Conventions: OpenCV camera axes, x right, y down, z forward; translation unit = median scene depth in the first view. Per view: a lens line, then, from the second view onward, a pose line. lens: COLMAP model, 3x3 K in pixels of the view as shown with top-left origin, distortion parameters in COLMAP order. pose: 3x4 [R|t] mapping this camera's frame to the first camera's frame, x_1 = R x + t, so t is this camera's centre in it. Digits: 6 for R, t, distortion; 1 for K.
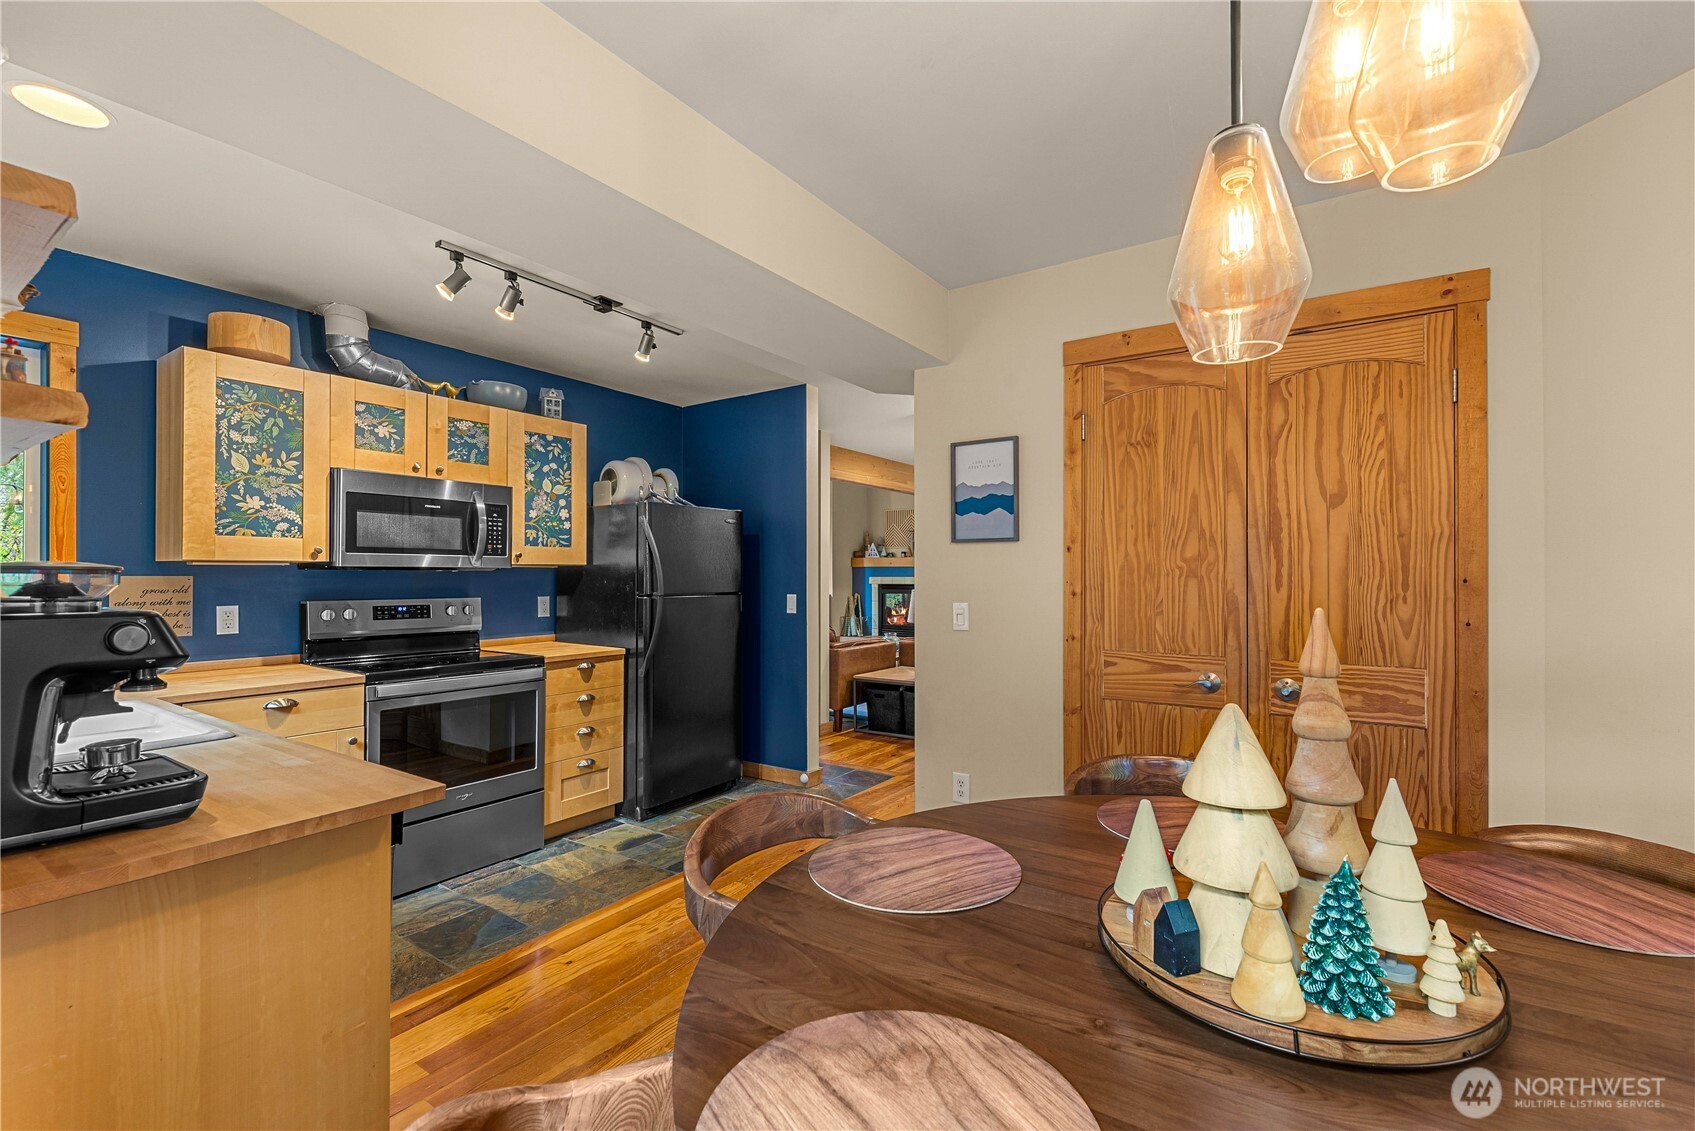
lens RADIAL K [[739.3, 0, 853.7], [0, 739.3, 570.9], [0, 0, 1]] dist [-0.000019, -0.000436]
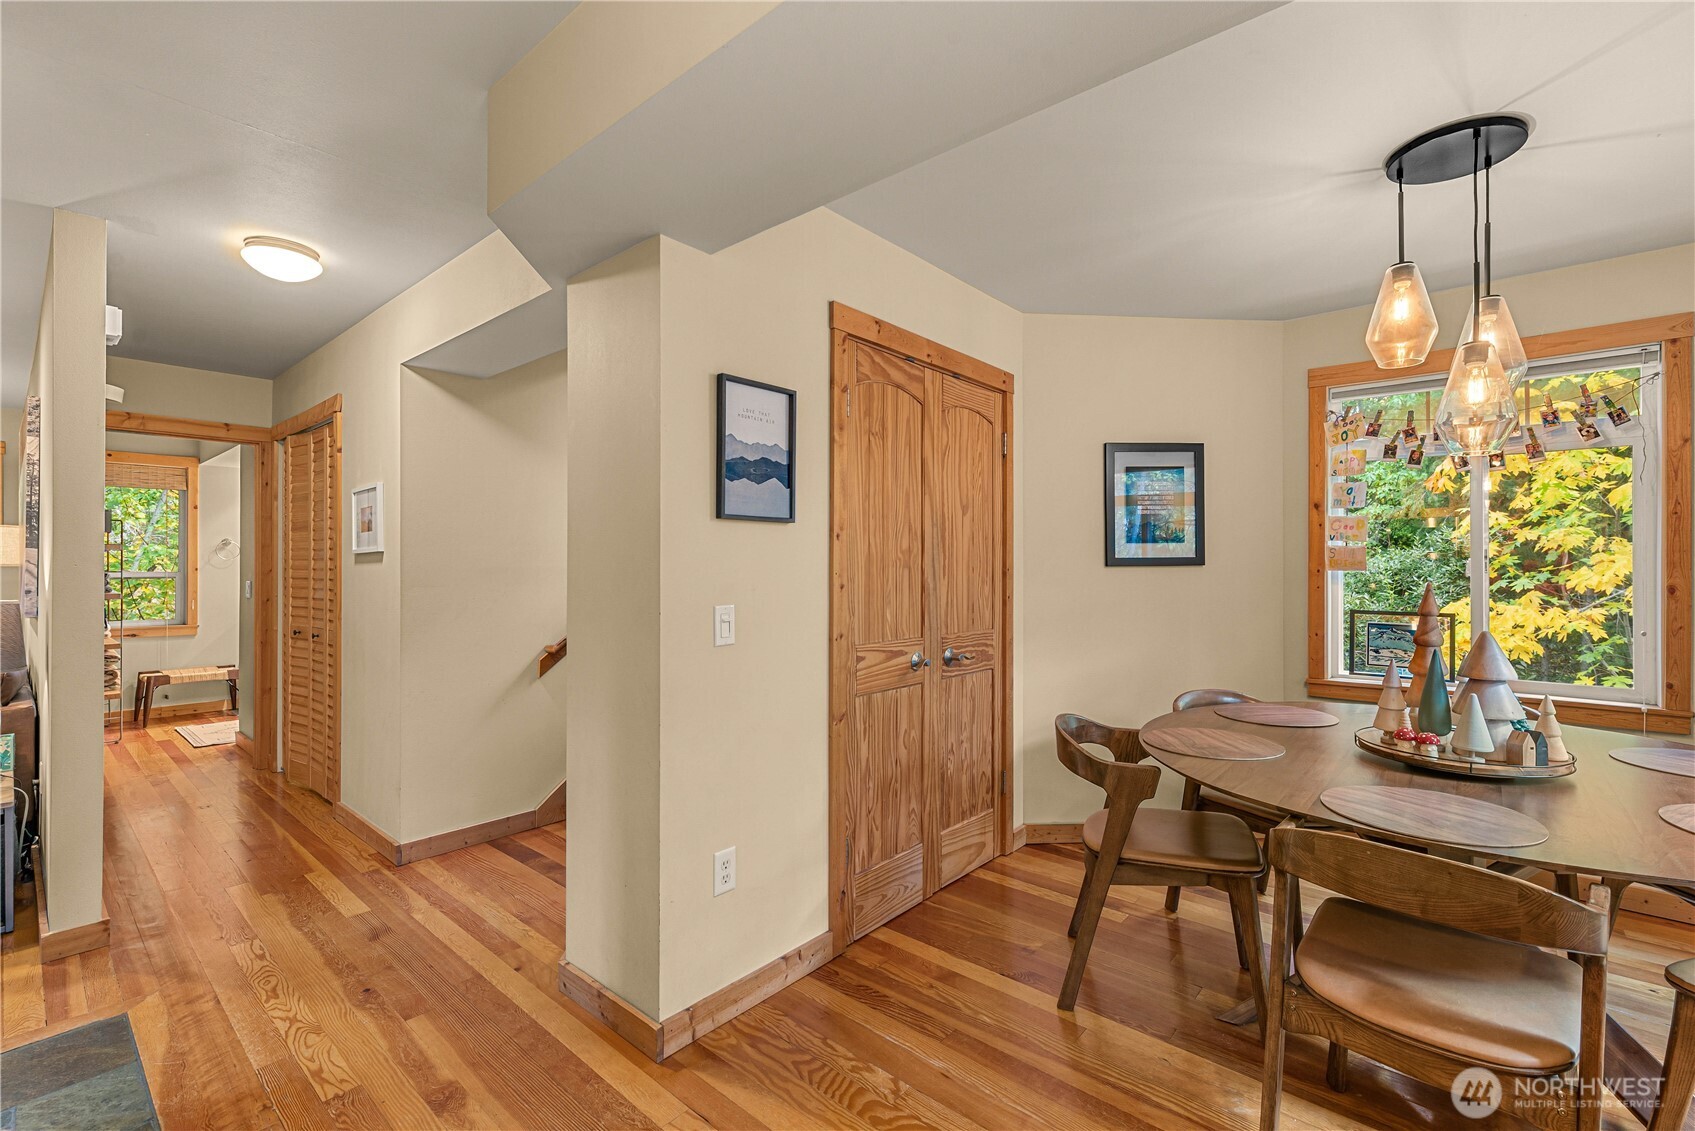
lens RADIAL K [[739.3, 0, 851.3], [0, 739.3, 564.7], [0, 0, 1]] dist [-0.000019, -0.000436]
pose [[0.113364, 0.001973, 0.993552, -0.435321], [-0.003185, 0.999994, -0.001623, 0.004185], [-0.993548, -0.002981, 0.113369, 0.653920]]
